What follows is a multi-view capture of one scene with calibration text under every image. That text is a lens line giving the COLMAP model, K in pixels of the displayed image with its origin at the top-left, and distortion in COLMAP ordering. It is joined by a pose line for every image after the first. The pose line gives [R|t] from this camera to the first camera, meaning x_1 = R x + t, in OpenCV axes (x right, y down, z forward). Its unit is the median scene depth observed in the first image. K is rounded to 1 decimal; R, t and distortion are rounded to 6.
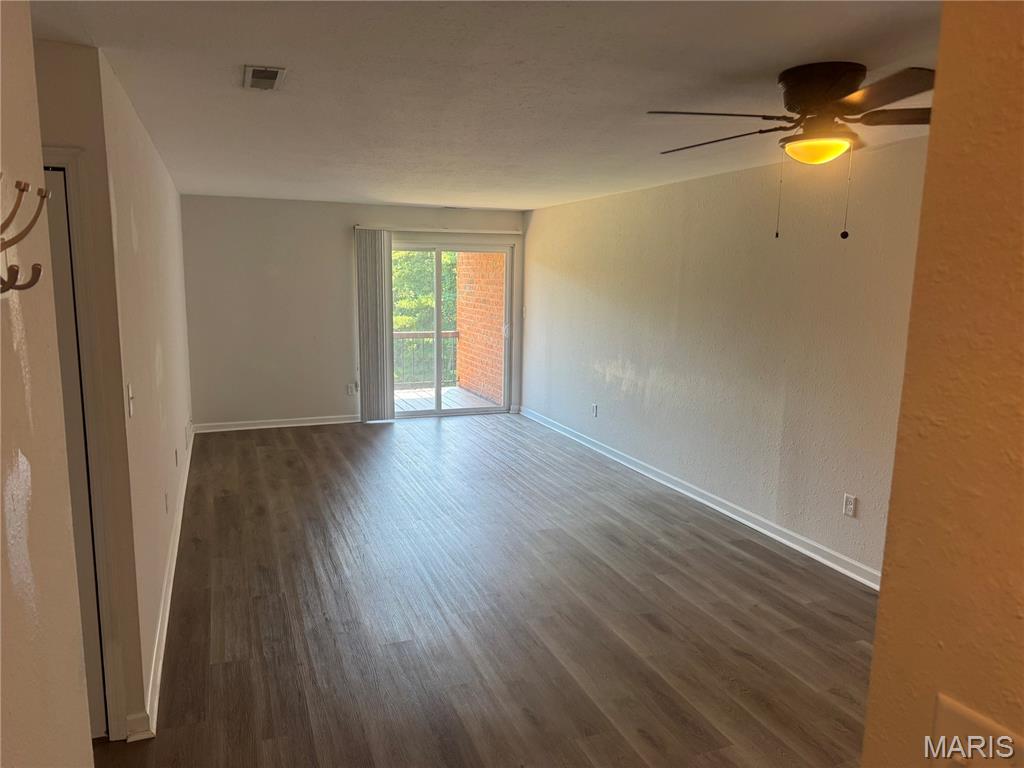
lens RADIAL K [[720.9, 0, 512.0], [0, 720.9, 384.0], [0, 0, 1]] dist [0.136935, -0.236764]
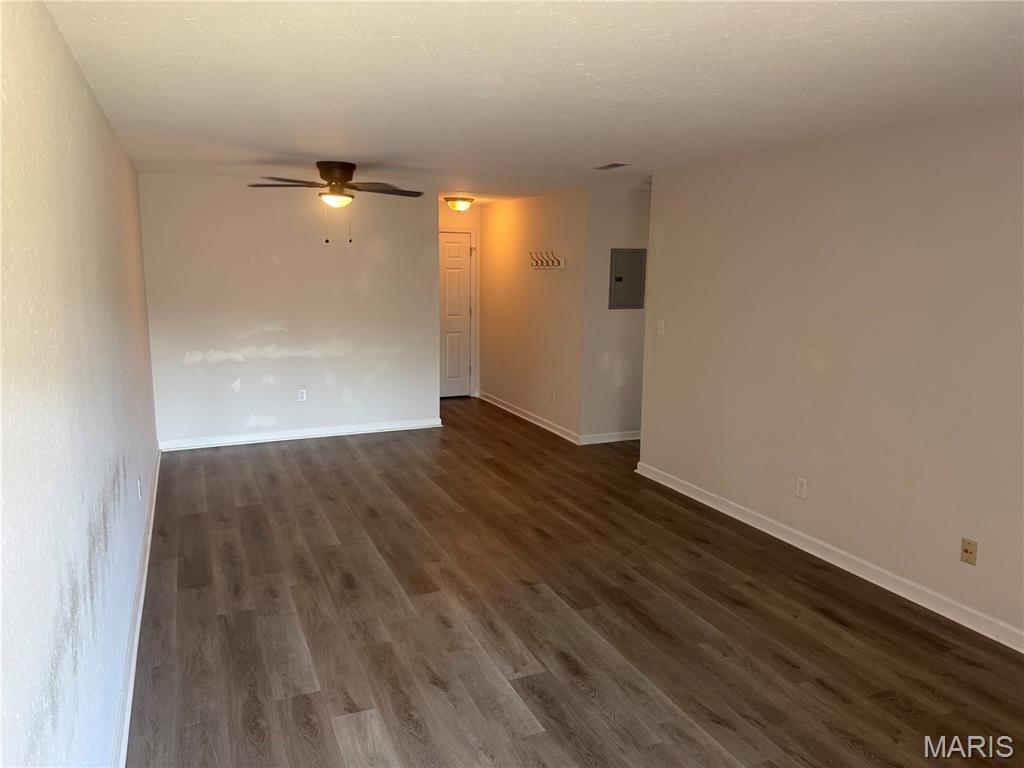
lens RADIAL K [[720.9, 0, 512.0], [0, 720.9, 384.0], [0, 0, 1]] dist [0.136935, -0.236764]
pose [[-0.998941, -0.016873, -0.042815, -0.005025], [-0.029575, 0.948181, 0.316352, -0.283471], [0.035258, 0.317283, -0.947675, 1.805641]]
